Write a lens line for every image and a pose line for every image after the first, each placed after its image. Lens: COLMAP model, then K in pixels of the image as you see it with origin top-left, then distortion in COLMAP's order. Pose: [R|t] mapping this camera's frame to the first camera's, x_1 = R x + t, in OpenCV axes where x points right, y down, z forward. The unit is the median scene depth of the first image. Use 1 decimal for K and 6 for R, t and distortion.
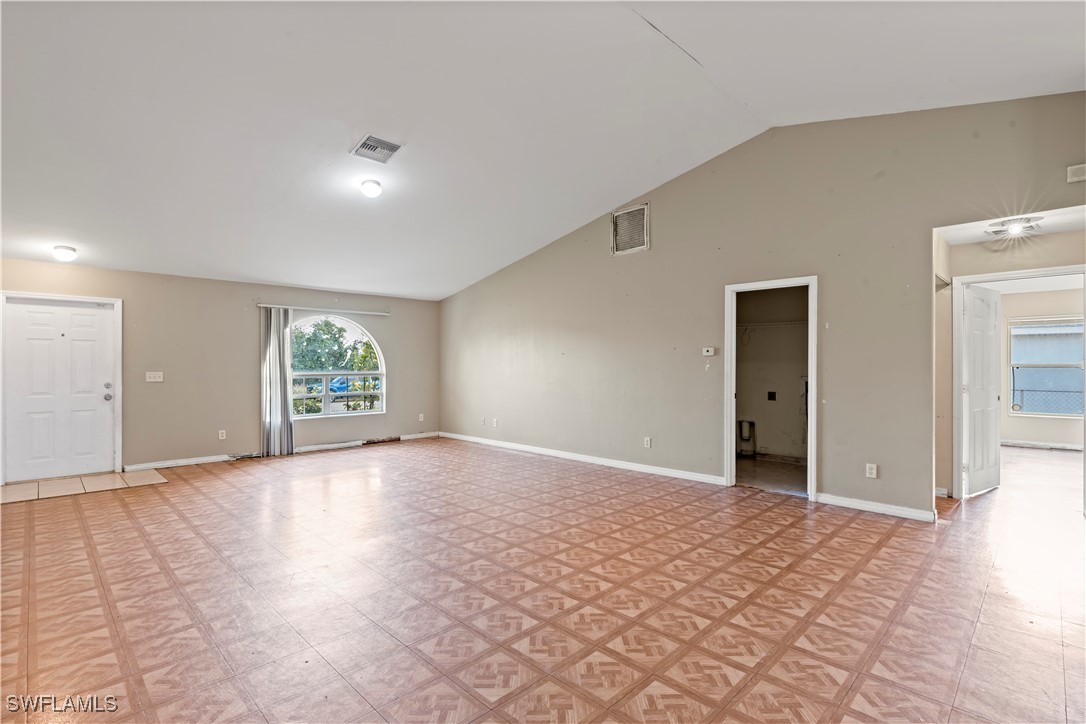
lens RADIAL K [[515.2, 0, 541.2], [0, 515.2, 360.4], [0, 0, 1]] dist [-0.001845, -0.001319]
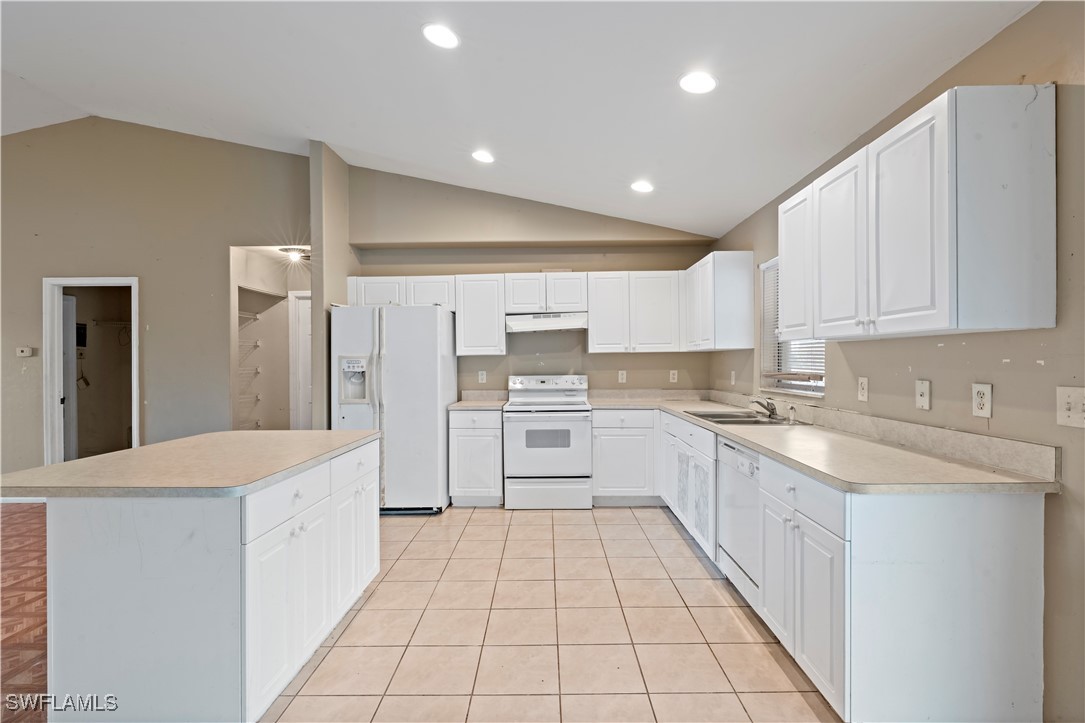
lens RADIAL K [[514.7, 0, 543.3], [0, 514.7, 362.5], [0, 0, 1]] dist [-0.001845, -0.001319]
pose [[0.717470, -0.006304, 0.696561, 0.308465], [0.003178, 0.999978, 0.005776, -0.001523], [-0.696582, -0.001930, 0.717474, -0.204110]]
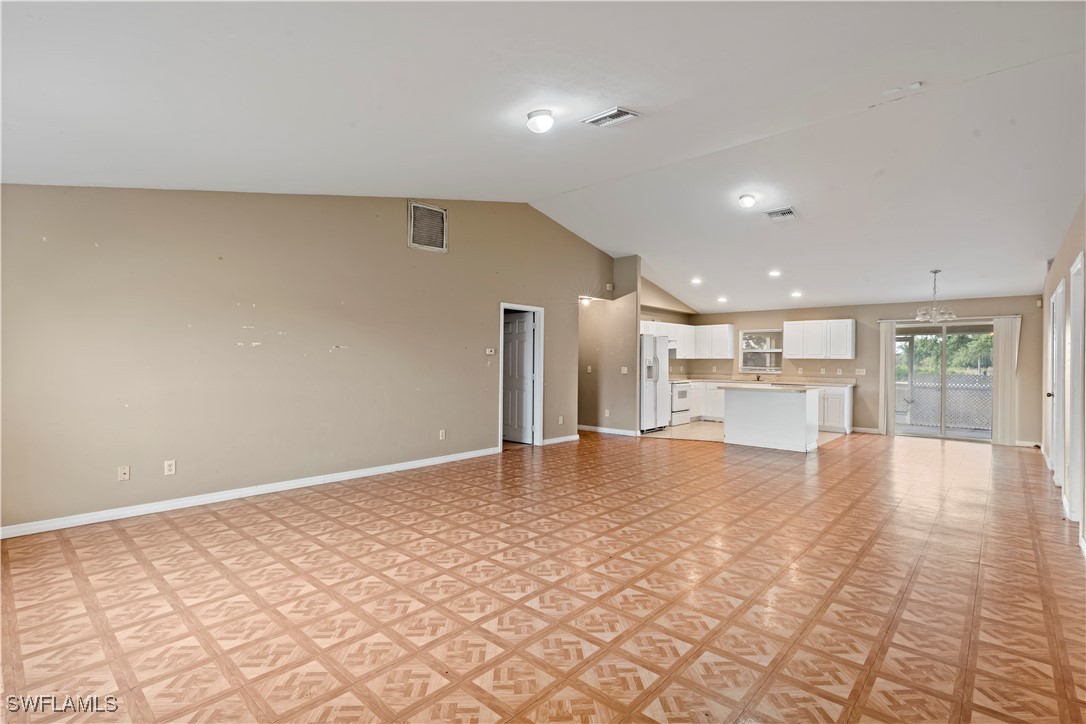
lens RADIAL K [[515.2, 0, 540.4], [0, 515.2, 376.9], [0, 0, 1]] dist [-0.001845, -0.001319]
pose [[-0.048641, -0.031183, 0.998329, -0.844664], [-0.014280, 0.999432, 0.030522, 0.003454], [-0.998714, -0.012772, -0.049058, 0.827925]]
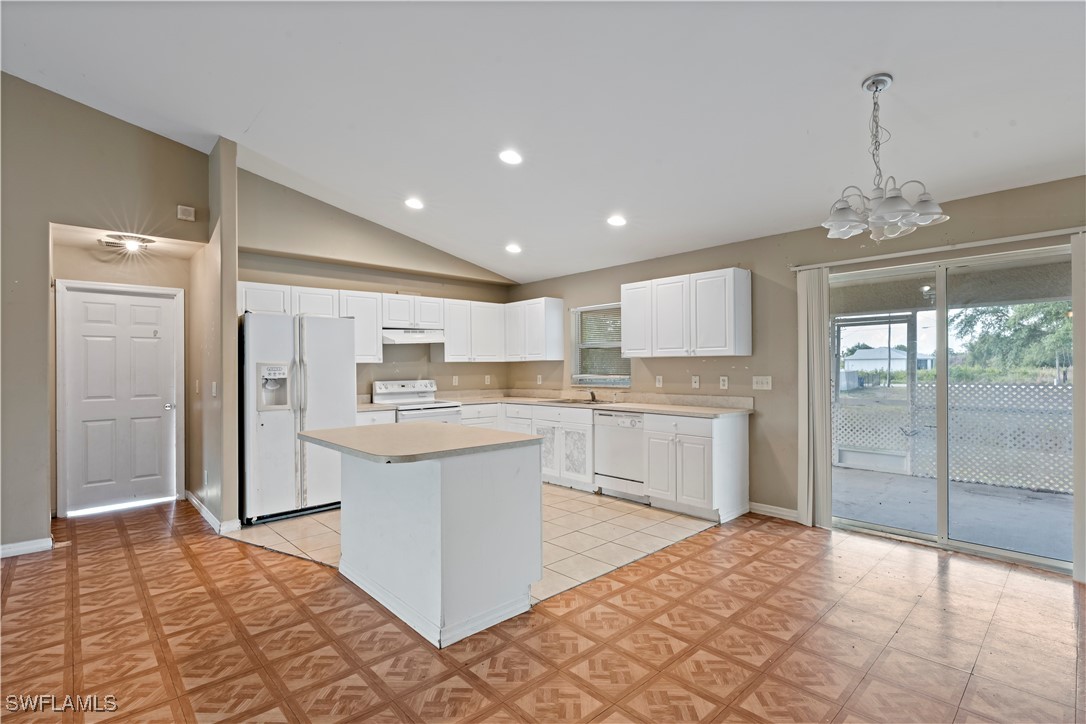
lens RADIAL K [[515.2, 0, 546.2], [0, 515.2, 362.6], [0, 0, 1]] dist [-0.001845, -0.001319]
pose [[0.035778, 0.009752, 0.999312, -0.068553], [0.002311, 0.999949, -0.009841, -0.000045], [-0.999357, 0.002662, 0.035754, 0.063290]]
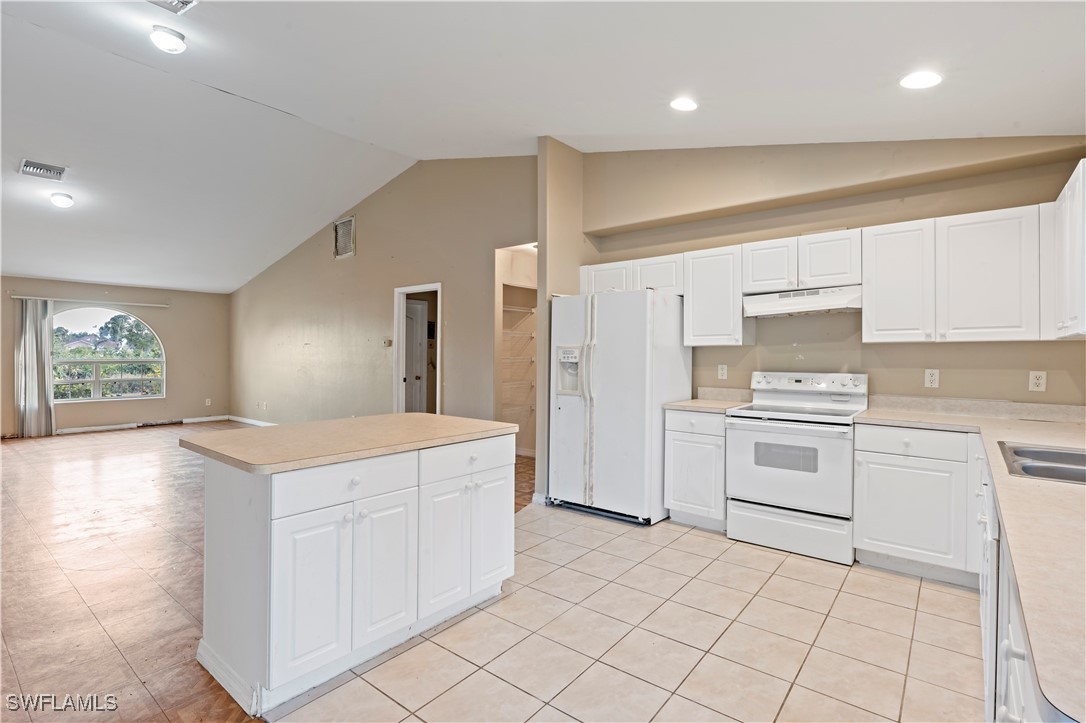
lens RADIAL K [[515.2, 0, 544.4], [0, 515.2, 355.8], [0, 0, 1]] dist [-0.001845, -0.001319]
pose [[0.994684, 0.004511, 0.102880, 0.498699], [-0.005530, 0.999938, 0.009619, -0.000798], [-0.102831, -0.010137, 0.994647, -0.203292]]
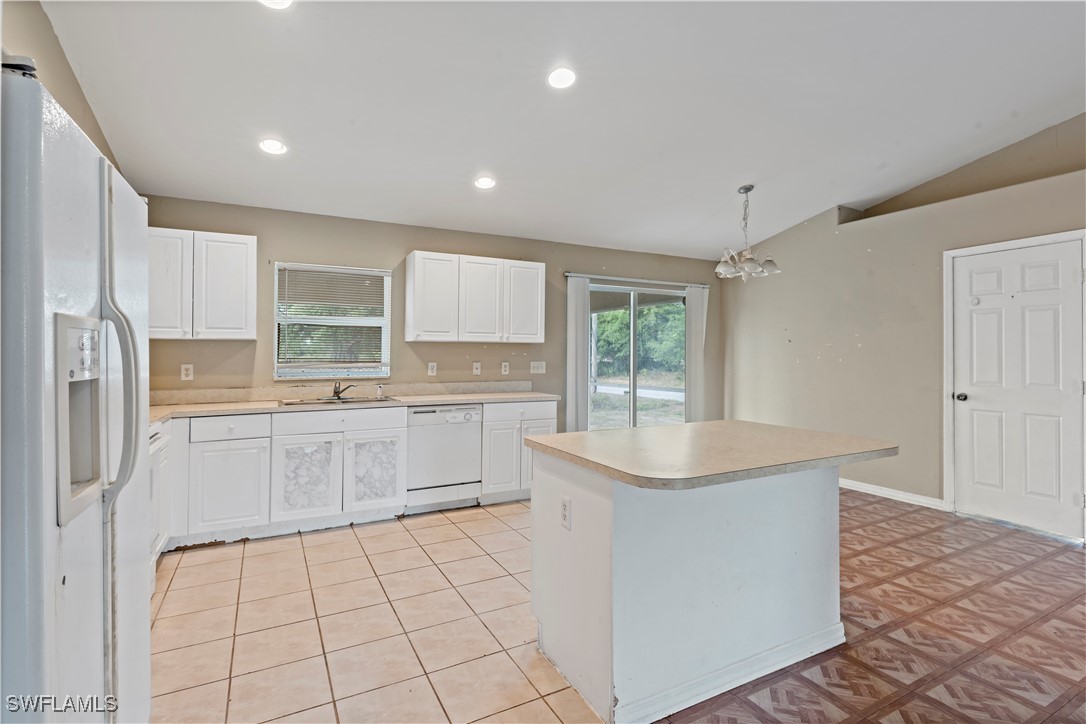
lens RADIAL K [[515.2, 0, 550.4], [0, 515.2, 352.6], [0, 0, 1]] dist [-0.001845, -0.001319]
pose [[-0.958488, 0.000286, 0.285133, 0.401432], [-0.002423, 0.999955, -0.009149, 0.005447], [-0.285123, -0.009460, -0.958444, 0.562189]]
